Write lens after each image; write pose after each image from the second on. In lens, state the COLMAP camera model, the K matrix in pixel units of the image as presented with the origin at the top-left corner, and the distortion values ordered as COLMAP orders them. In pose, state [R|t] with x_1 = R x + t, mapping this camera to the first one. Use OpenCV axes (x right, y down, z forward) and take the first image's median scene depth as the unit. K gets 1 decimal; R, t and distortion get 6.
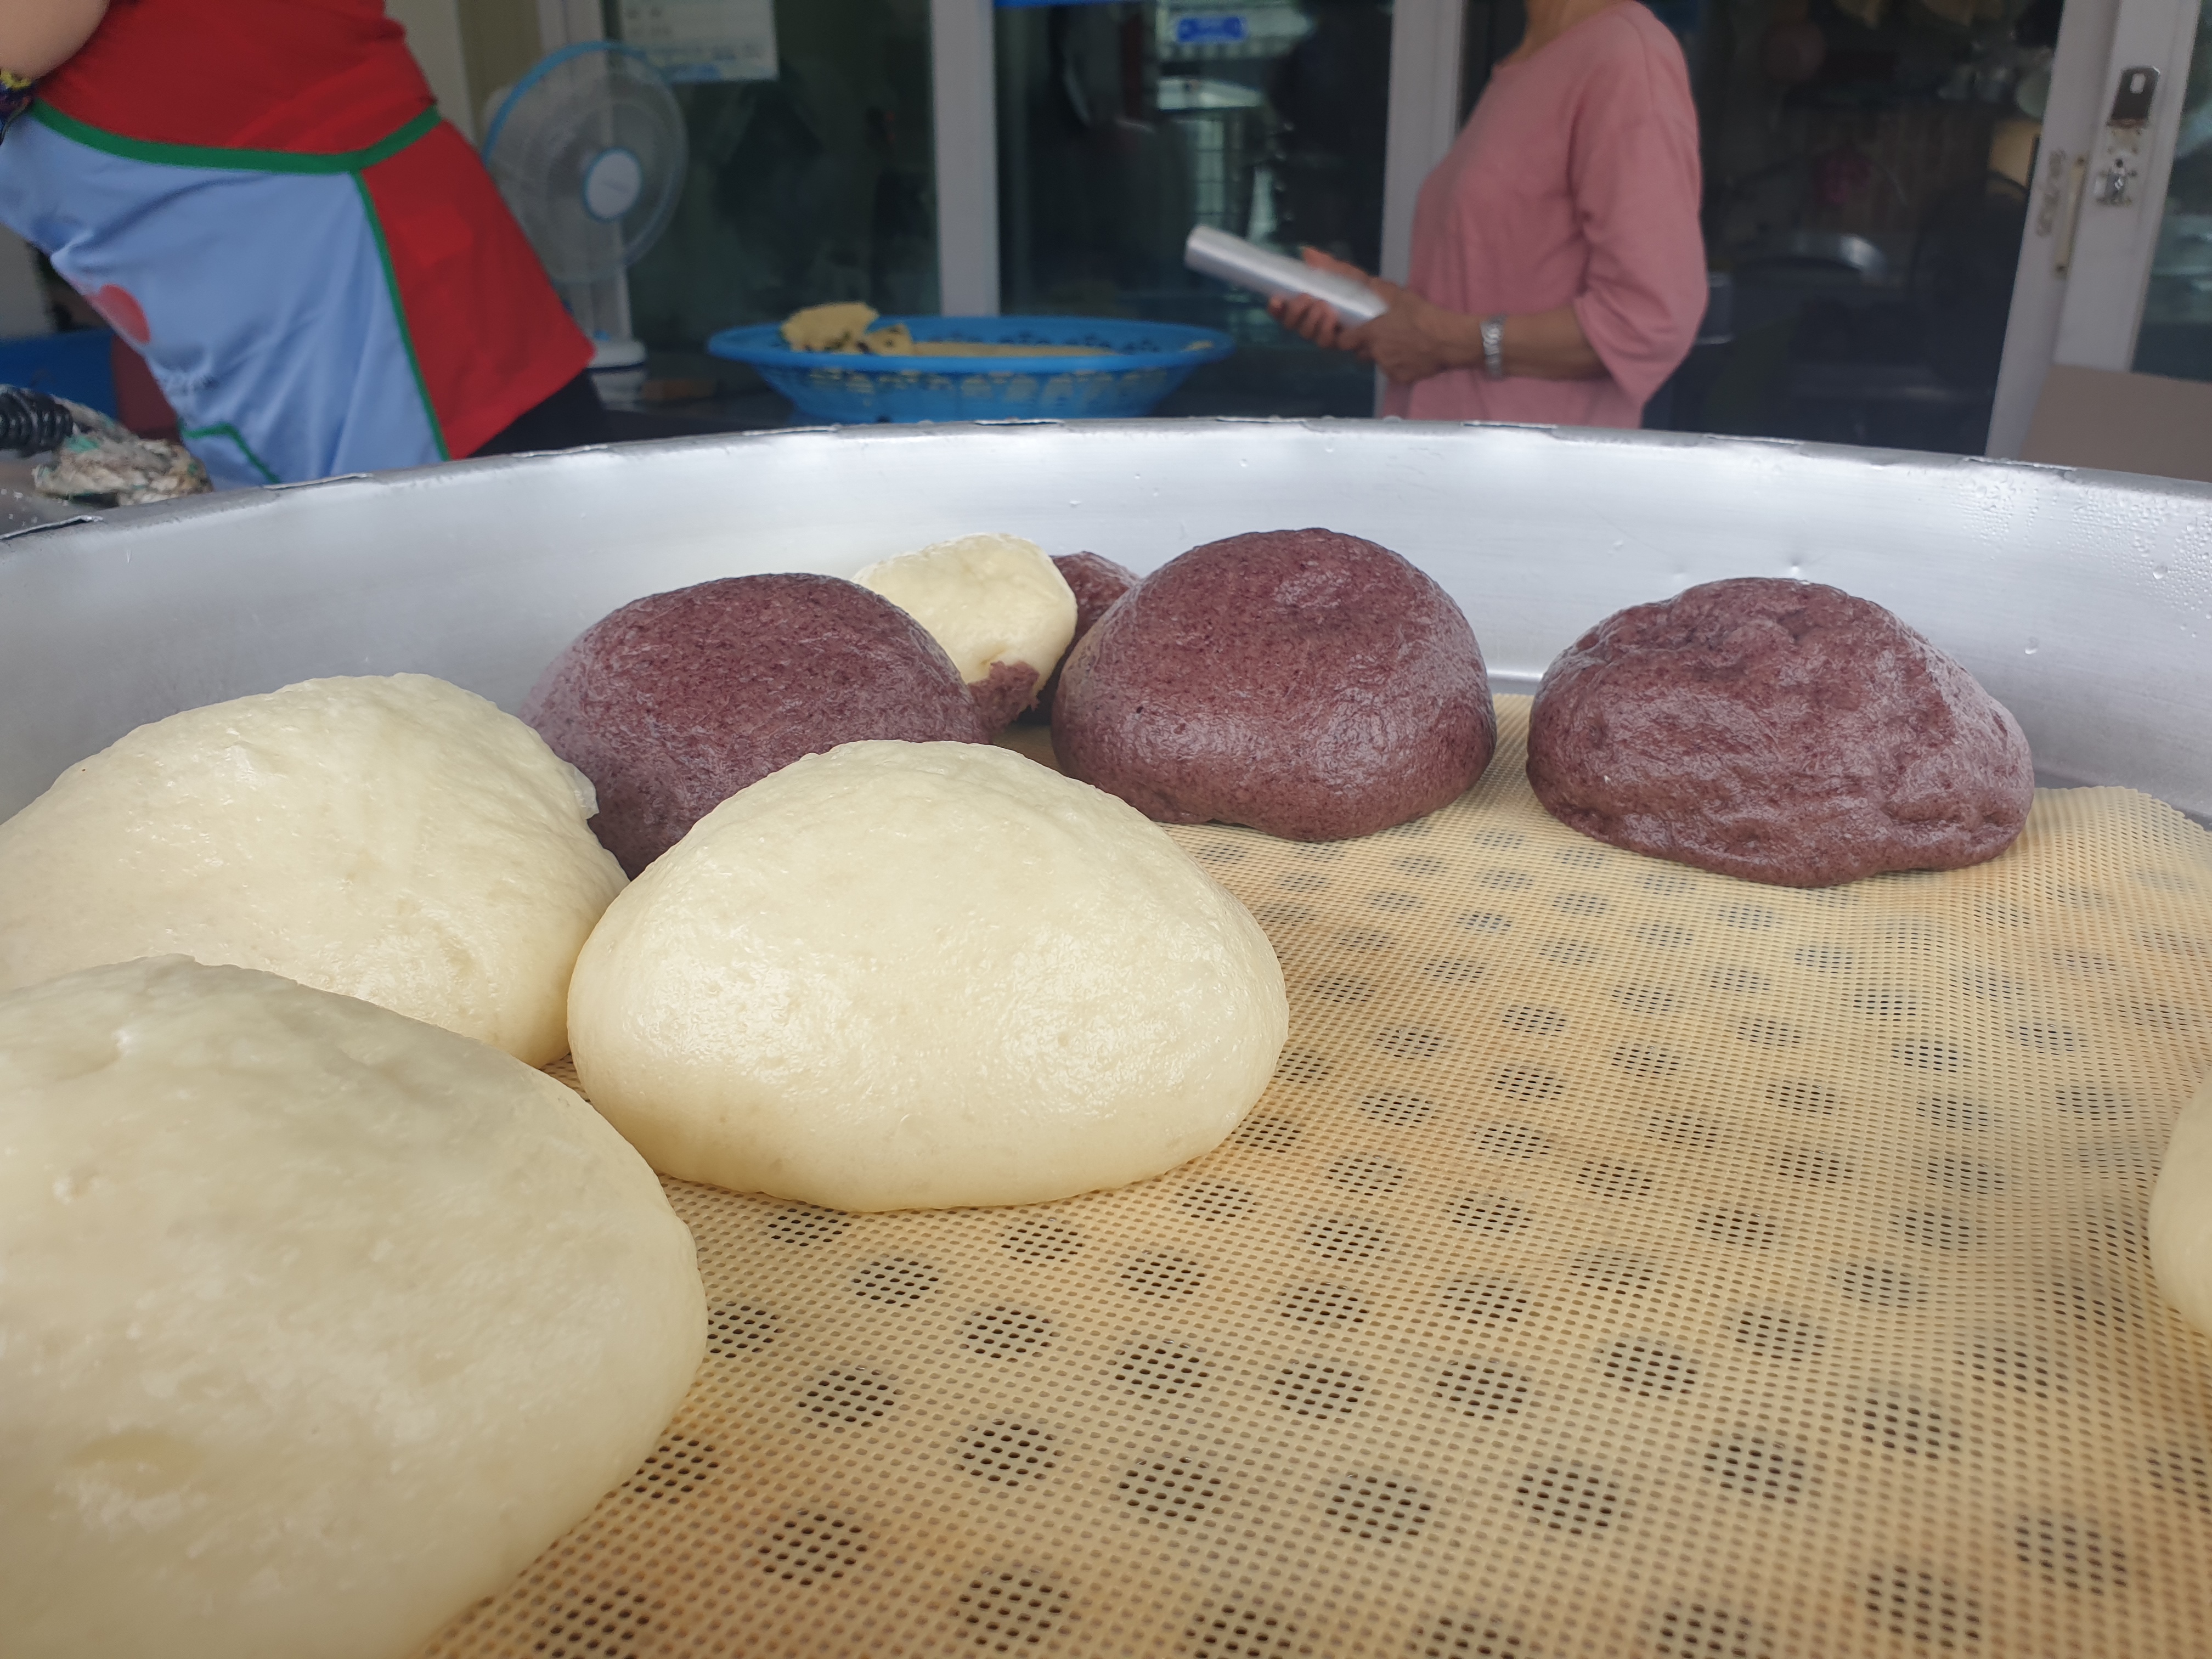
lens RADIAL K [[1801.7, 0, 1105.5], [0, 1801.7, 806.0], [0, 0, 1]] dist [0.057762, -0.149351]
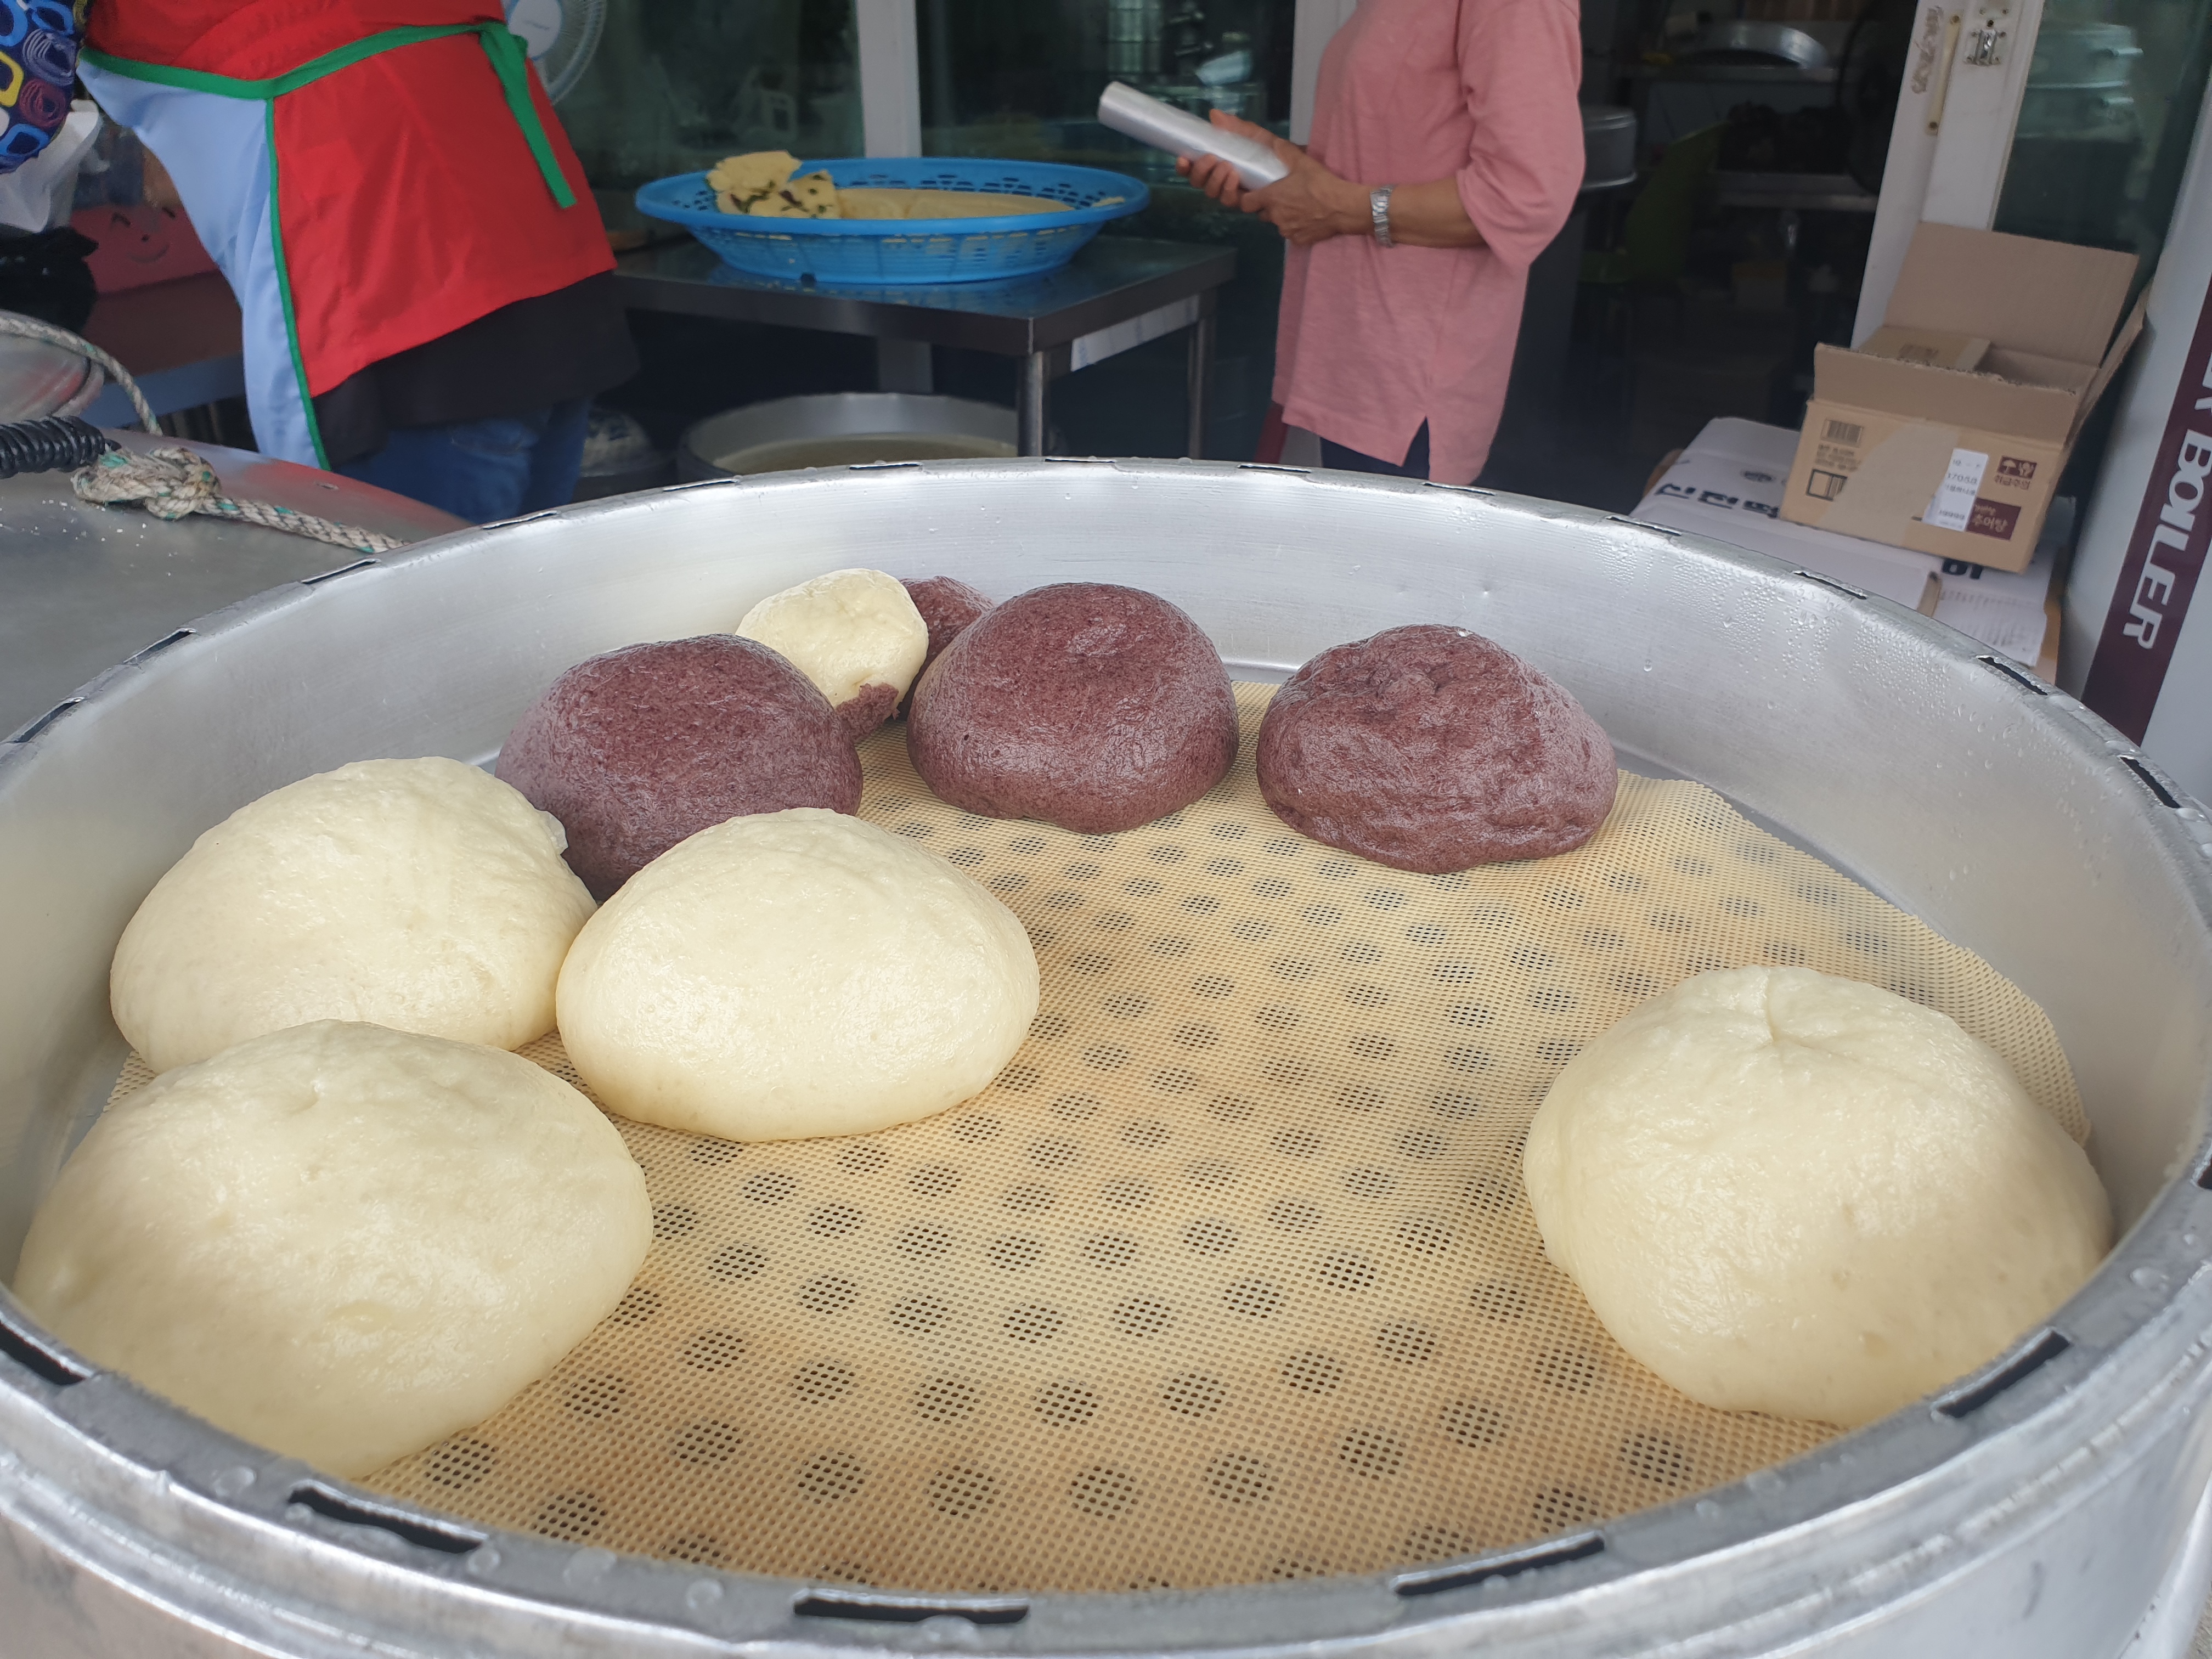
lens RADIAL K [[1780.2, 0, 1078.5], [0, 1780.2, 829.3], [0, 0, 1]] dist [0.094197, -0.218232]
pose [[0.999865, -0.012524, 0.010604, 0.096251], [0.011040, 0.991452, 0.130006, -0.170509], [-0.012142, -0.129872, 0.991456, -0.362221]]
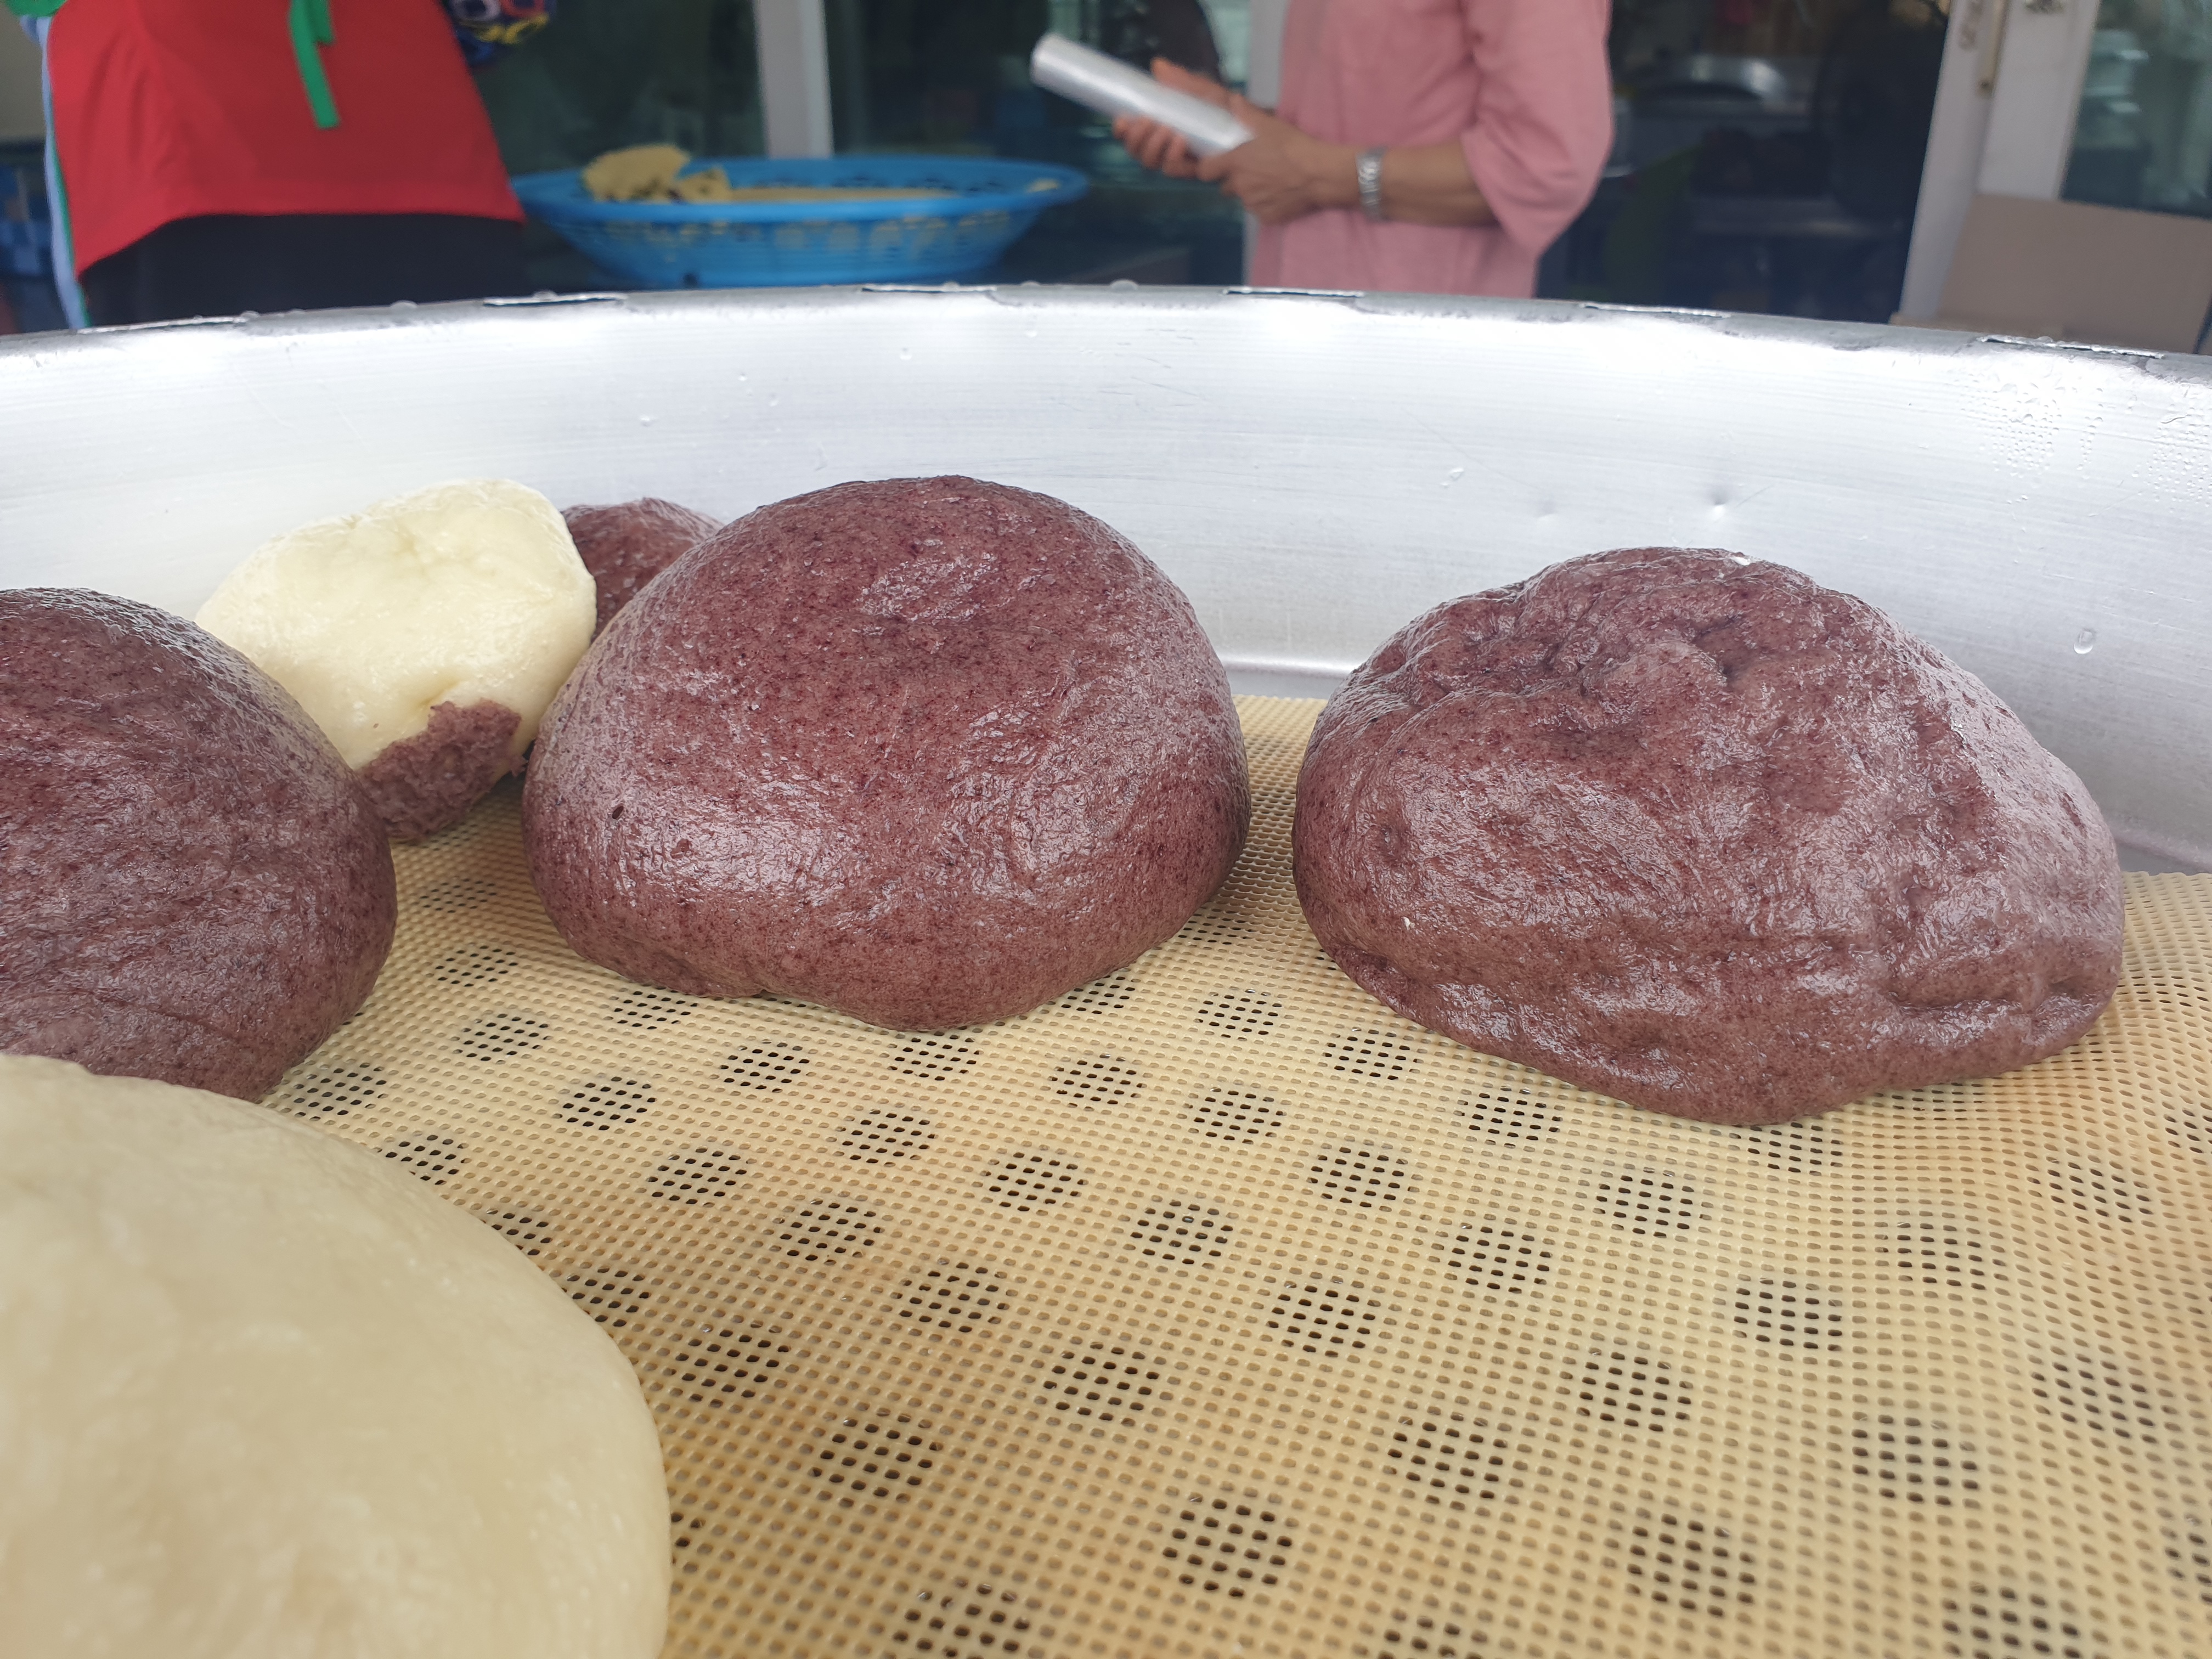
lens RADIAL K [[1801.7, 0, 1105.5], [0, 1801.7, 806.0], [0, 0, 1]] dist [0.057762, -0.149351]
pose [[0.998310, -0.033038, 0.047802, 0.158590], [0.029180, 0.996425, 0.079284, -0.104902], [-0.050250, -0.077755, 0.995705, 0.444990]]
